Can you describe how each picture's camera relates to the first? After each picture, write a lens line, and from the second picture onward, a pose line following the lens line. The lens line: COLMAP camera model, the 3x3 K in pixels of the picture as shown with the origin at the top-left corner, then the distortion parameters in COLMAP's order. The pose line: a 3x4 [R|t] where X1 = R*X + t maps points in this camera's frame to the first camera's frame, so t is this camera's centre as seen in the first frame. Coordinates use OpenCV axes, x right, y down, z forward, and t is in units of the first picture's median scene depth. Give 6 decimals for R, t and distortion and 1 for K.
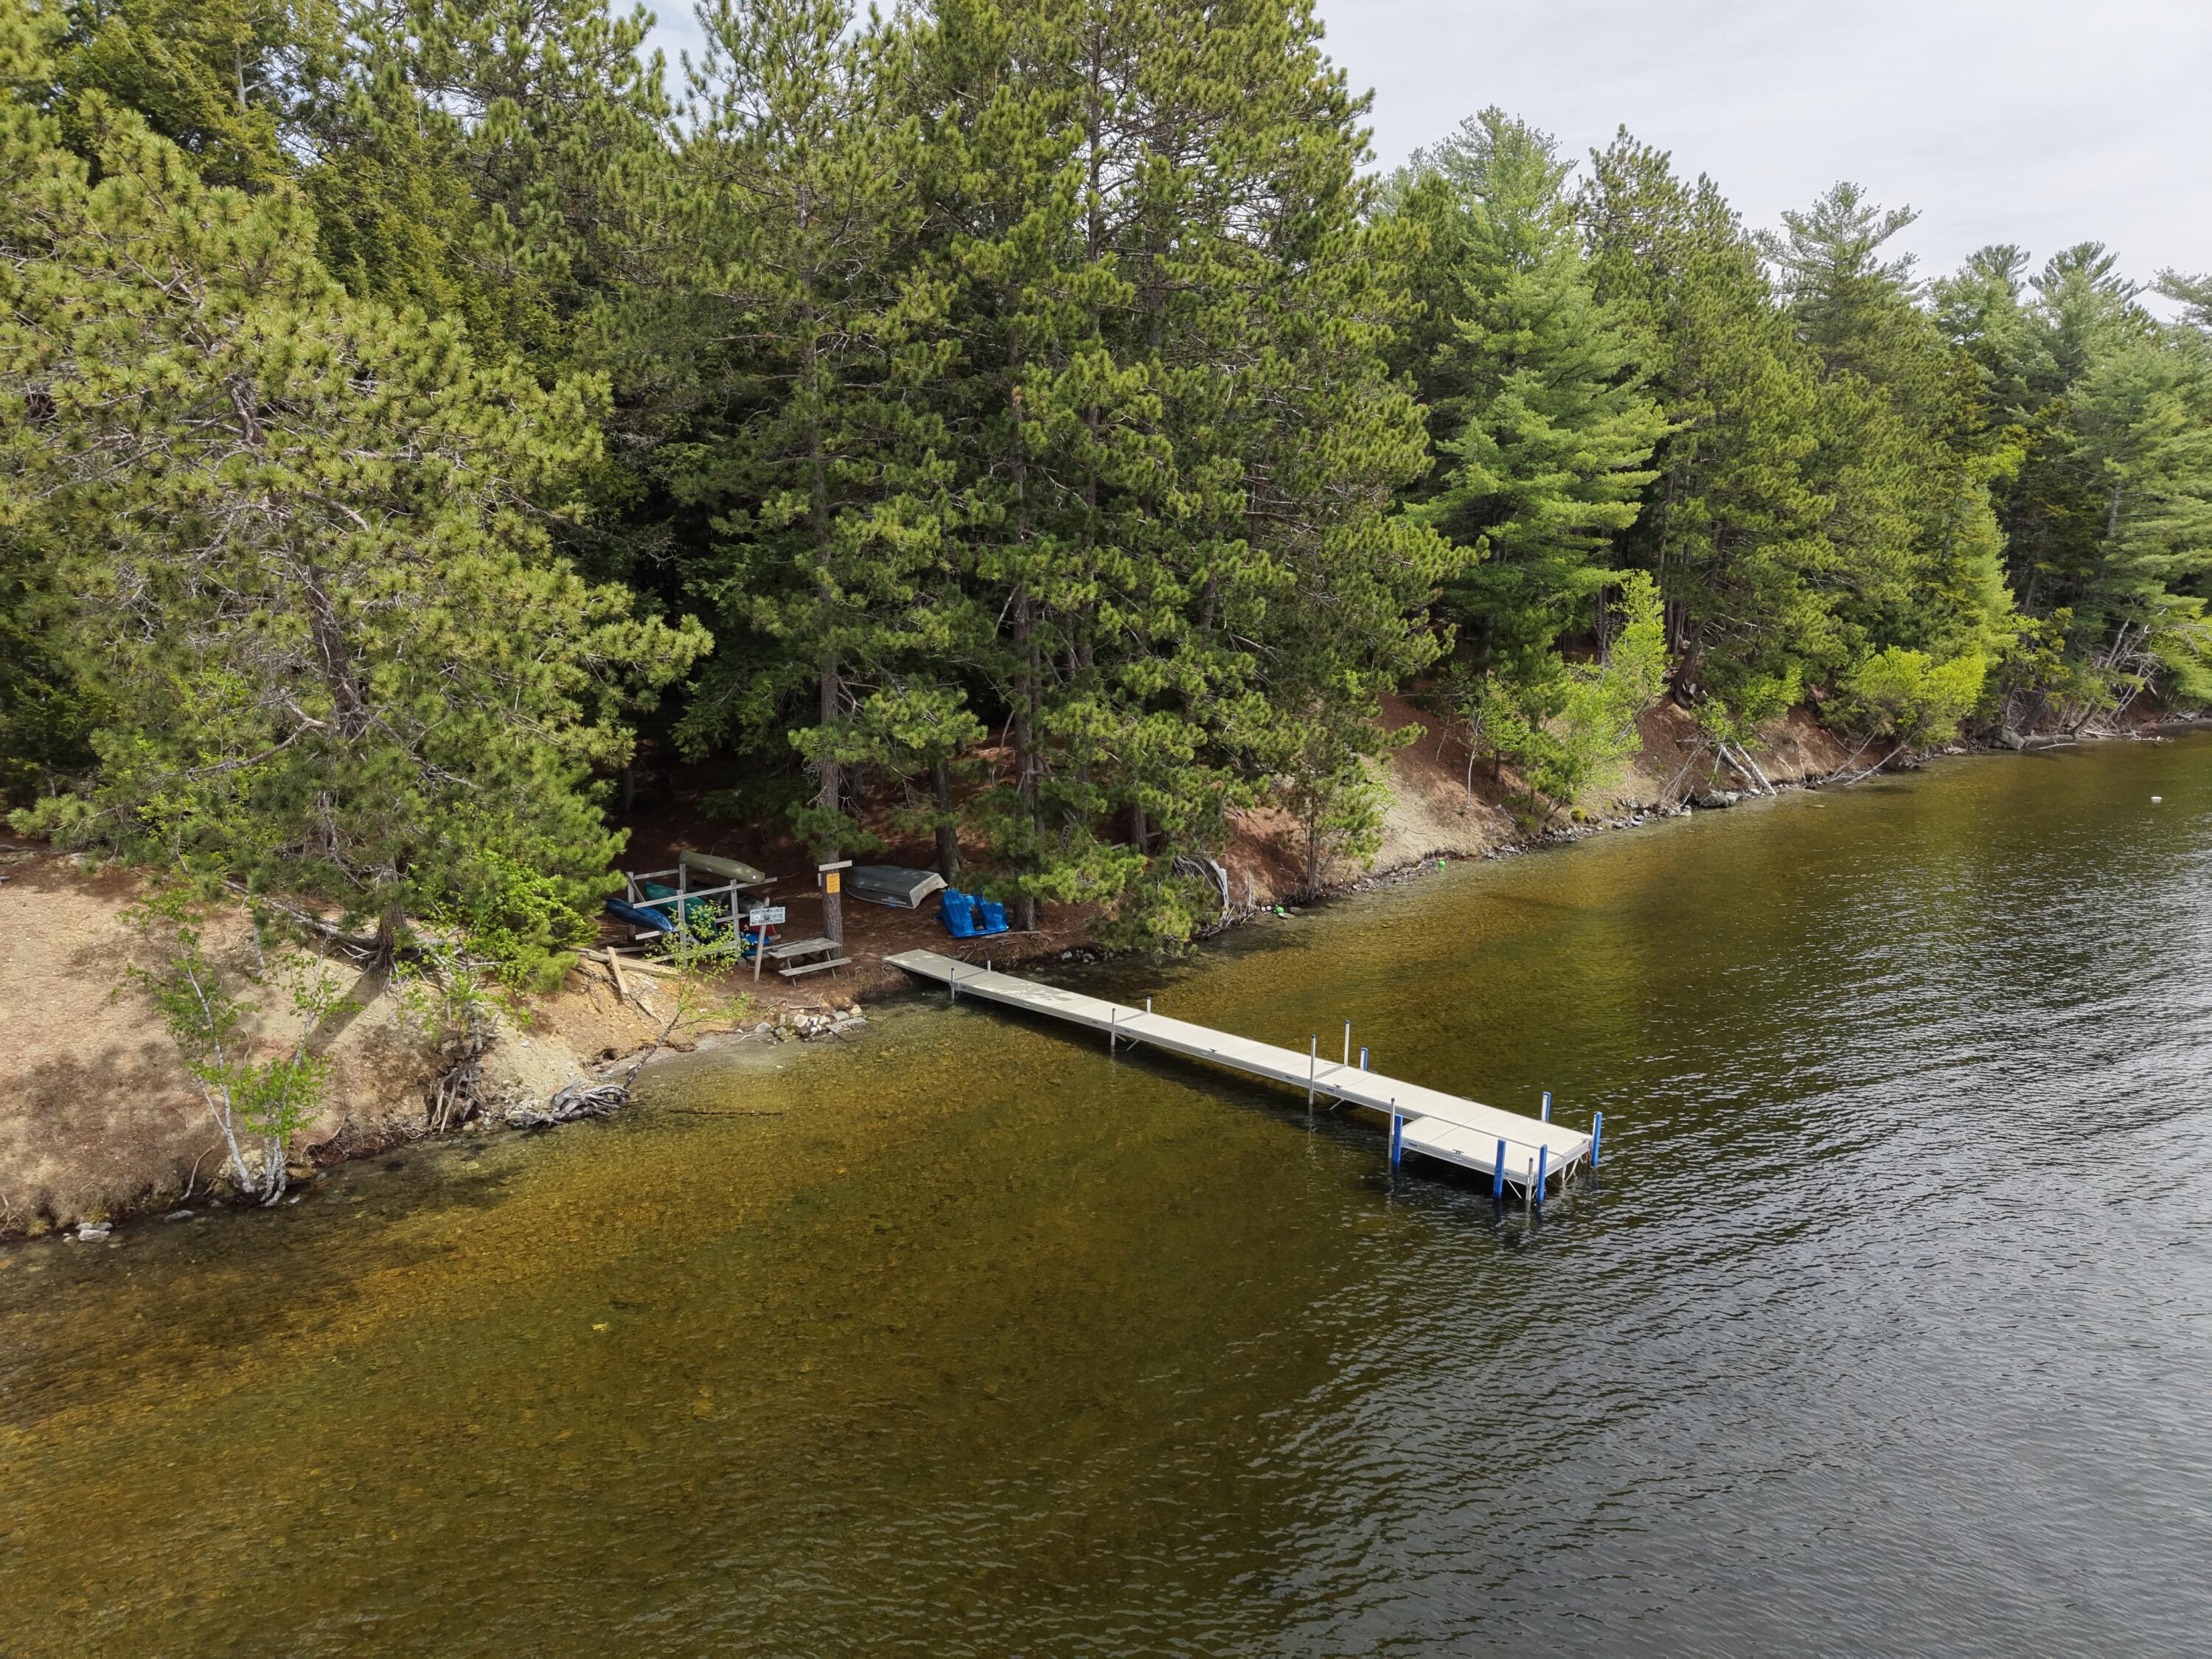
lens RADIAL K [[1513.3, 0, 1108.0], [0, 1513.3, 838.3], [0, 0, 1]] dist [0.019537, -0.020644]
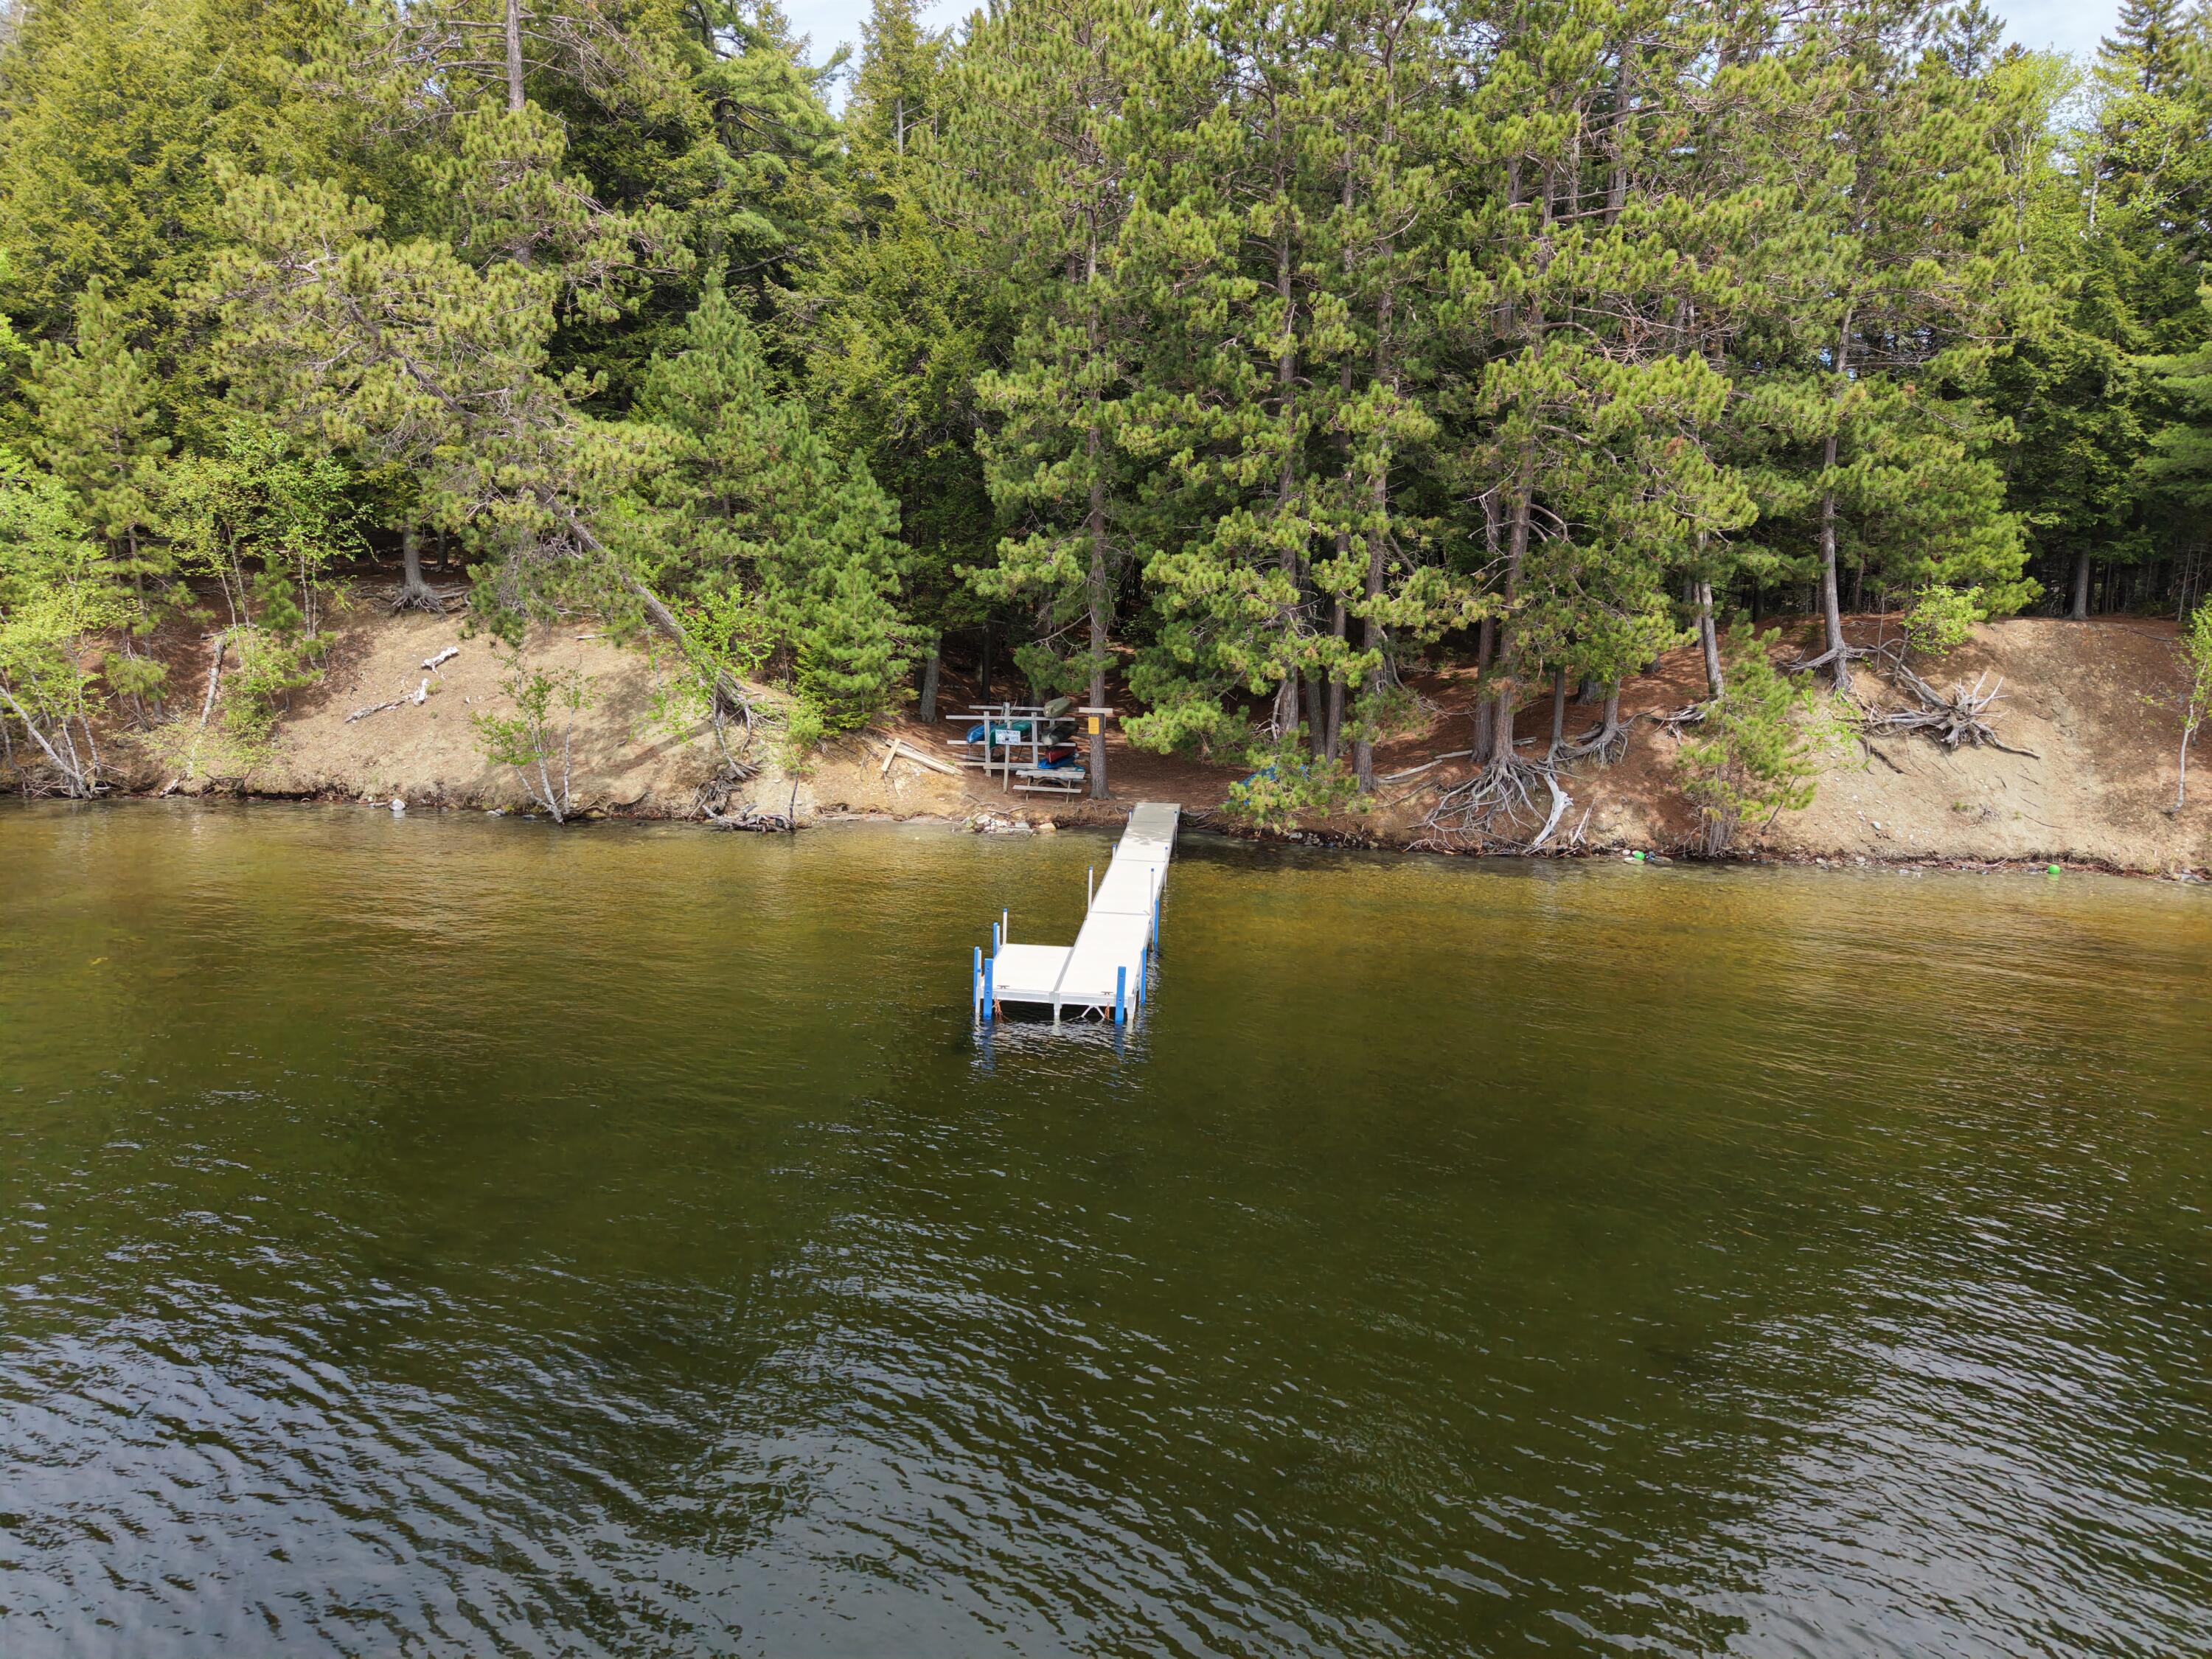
lens RADIAL K [[1513.3, 0, 1098.4], [0, 1513.3, 835.7], [0, 0, 1]] dist [0.019537, -0.020644]
pose [[0.578390, 0.146638, -0.802473, 0.755255], [-0.160620, 0.984926, 0.064210, 0.039378], [0.799792, 0.091755, 0.593224, 0.341933]]
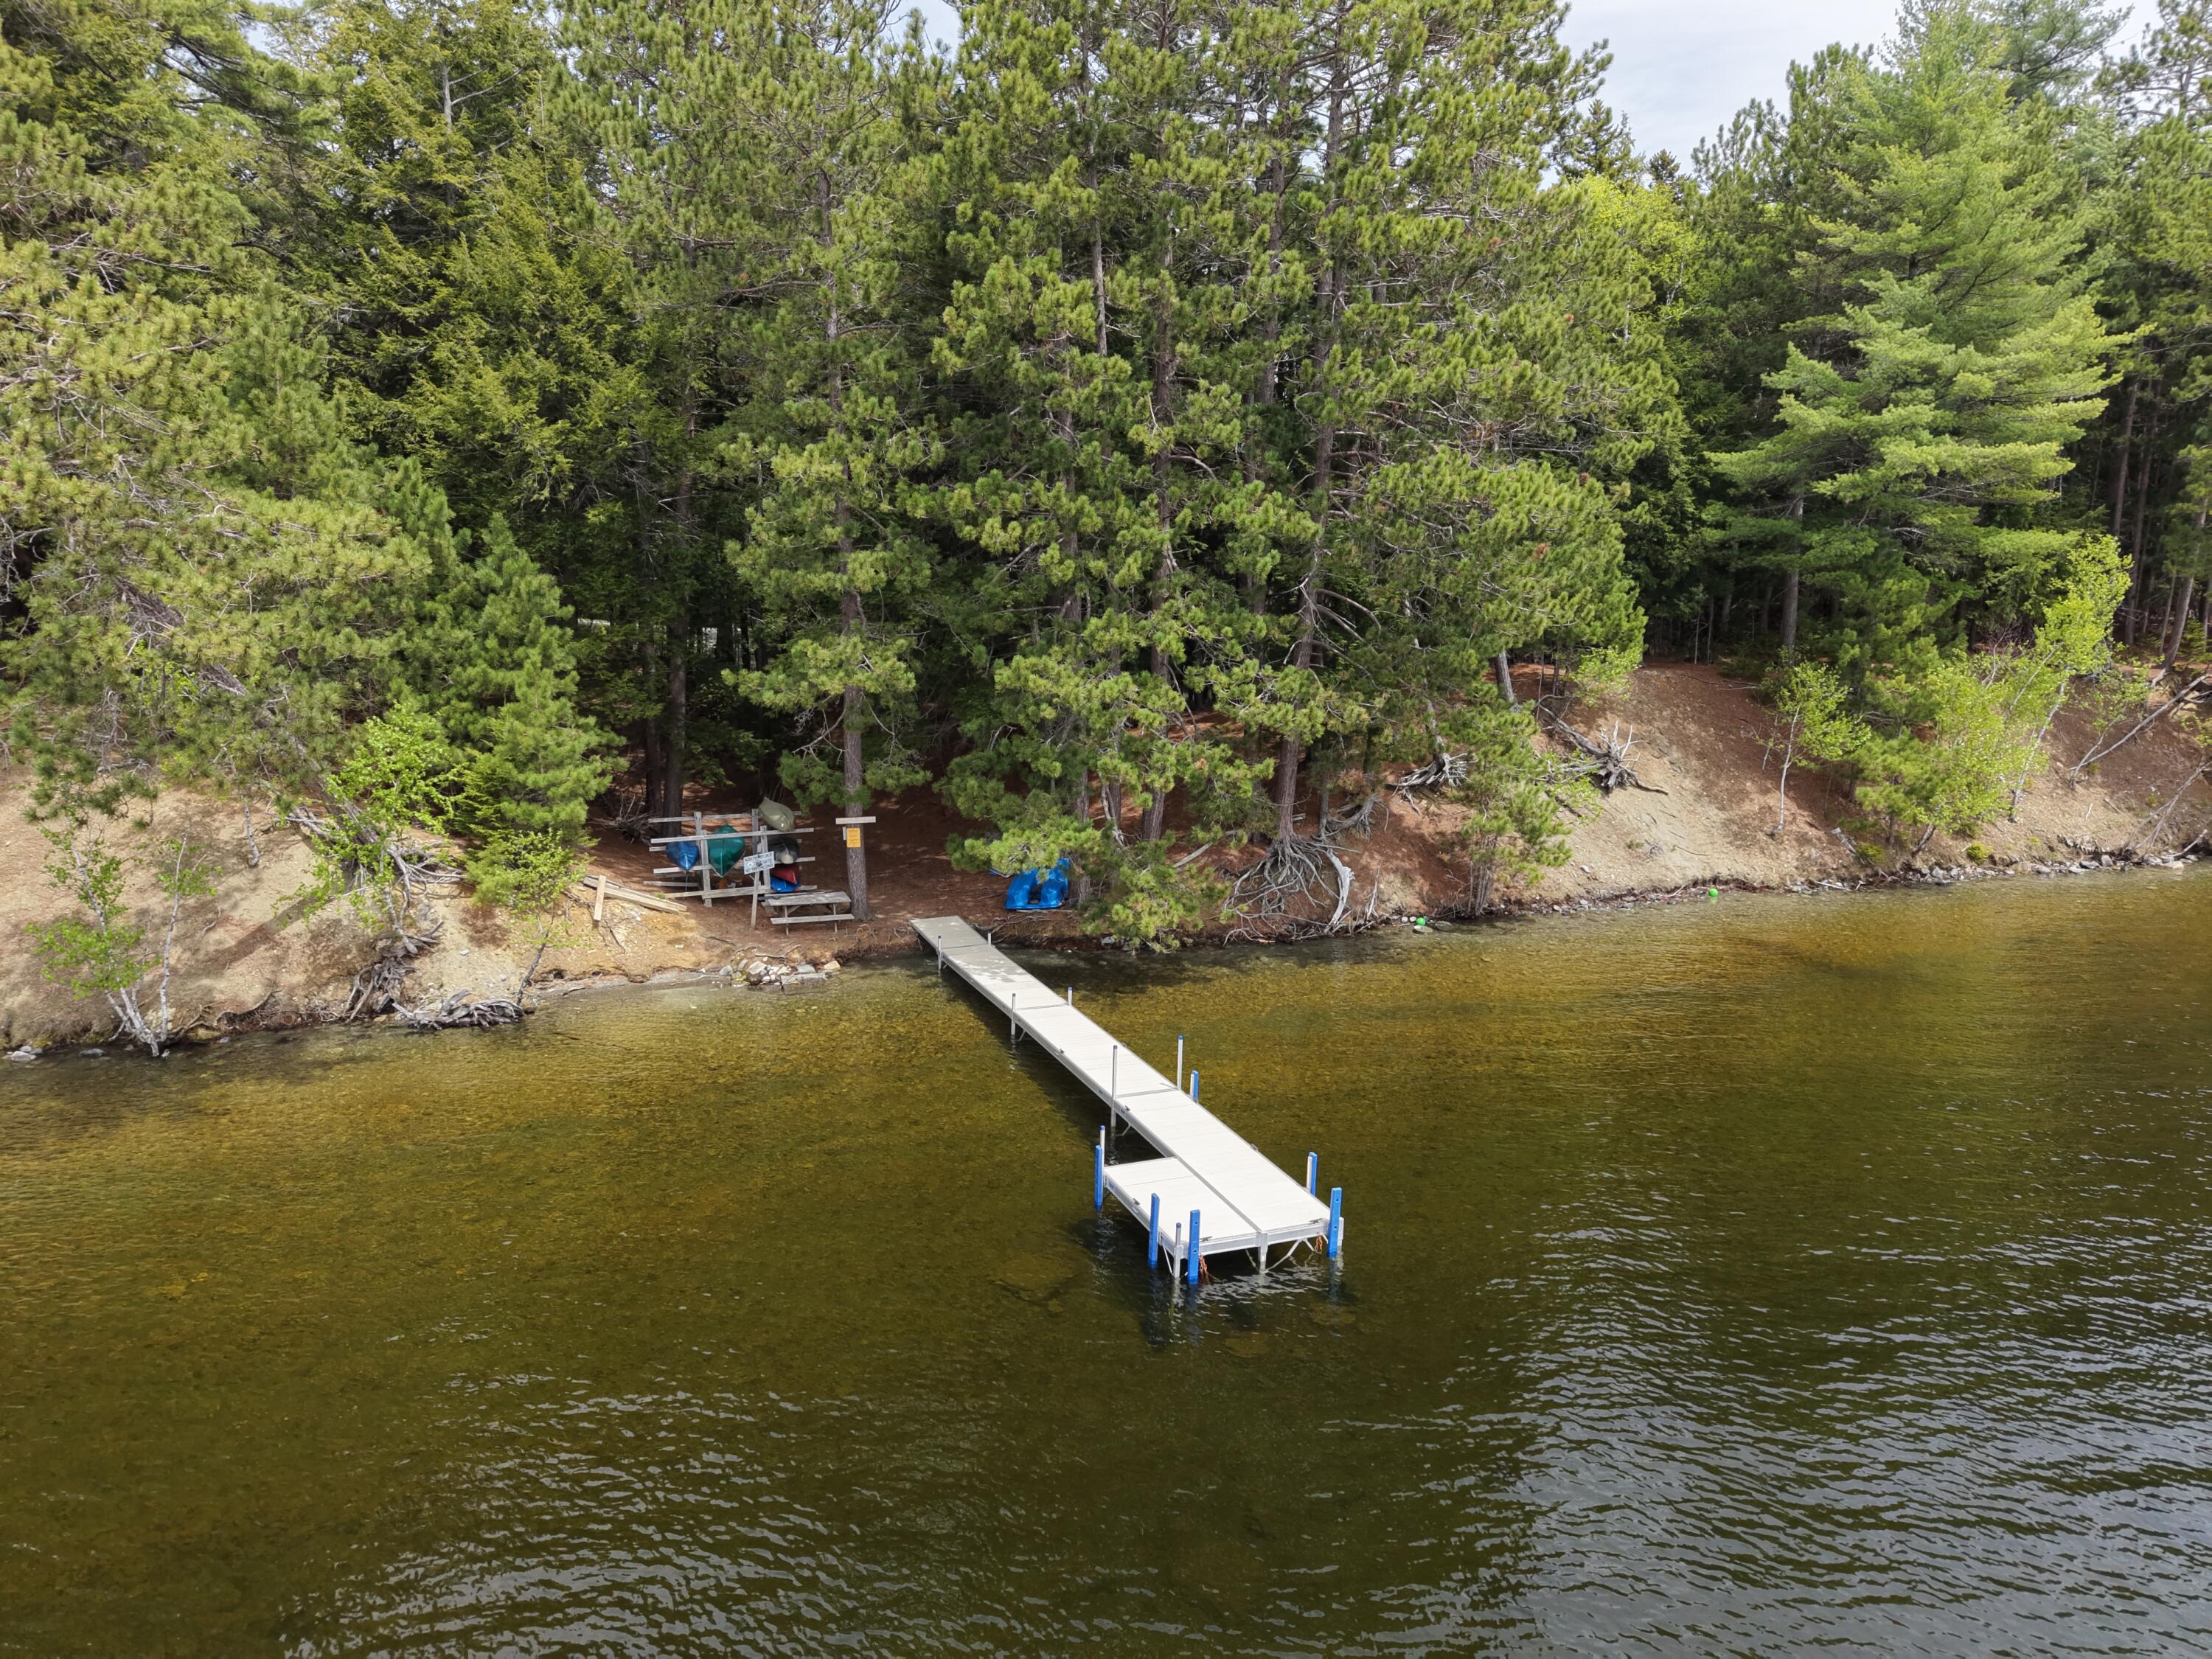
lens RADIAL K [[1513.3, 0, 1099.0], [0, 1513.3, 820.4], [0, 0, 1]] dist [0.019537, -0.020644]
pose [[0.898643, 0.074627, -0.432287, 0.393414], [-0.080218, 0.996763, 0.005318, 0.000603], [0.431285, 0.029898, 0.901720, 0.184254]]
